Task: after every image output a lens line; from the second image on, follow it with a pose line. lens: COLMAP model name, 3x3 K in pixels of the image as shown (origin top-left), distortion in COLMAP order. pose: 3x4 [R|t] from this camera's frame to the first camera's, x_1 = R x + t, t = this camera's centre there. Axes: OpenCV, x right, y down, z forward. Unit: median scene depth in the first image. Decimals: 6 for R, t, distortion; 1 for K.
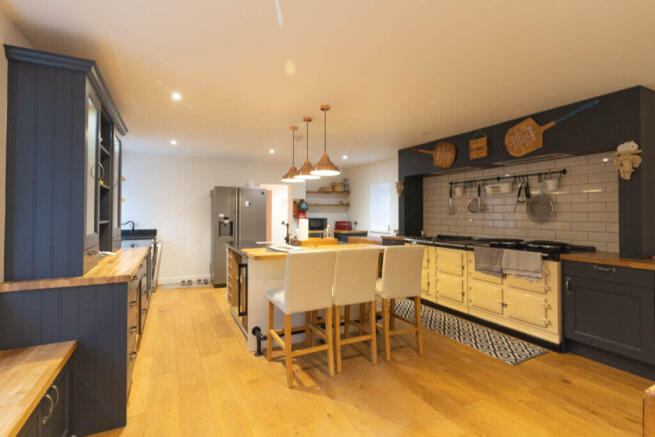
lens RADIAL K [[307.9, 0, 326.7], [0, 307.9, 207.9], [0, 0, 1]] dist [-0.000865, -0.000199]
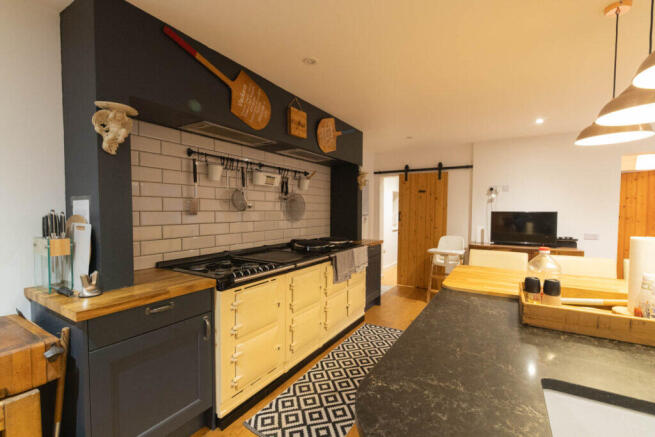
lens RADIAL K [[294.1, 0, 327.5], [0, 294.1, 218.5], [0, 0, 1]] dist [0.001498, 0.000065]
pose [[-0.517714, -0.024482, 0.855203, -0.146475], [-0.017404, 0.999685, 0.018082, 0.018495], [-0.855377, -0.005523, -0.517977, 1.332758]]
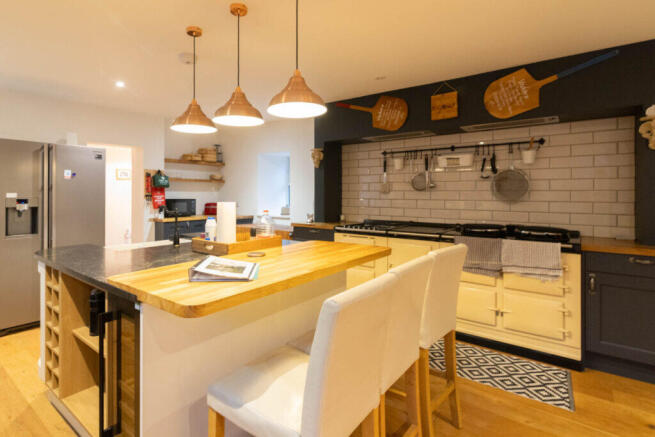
lens RADIAL K [[339.1, 0, 295.3], [0, 339.1, 192.4], [0, 0, 1]] dist [0.002528, 0.000484]
pose [[0.914916, 0.000199, 0.403644, -0.185706], [-0.007177, 0.999850, 0.015775, 0.009000], [-0.403580, -0.017330, 0.914780, 0.387812]]
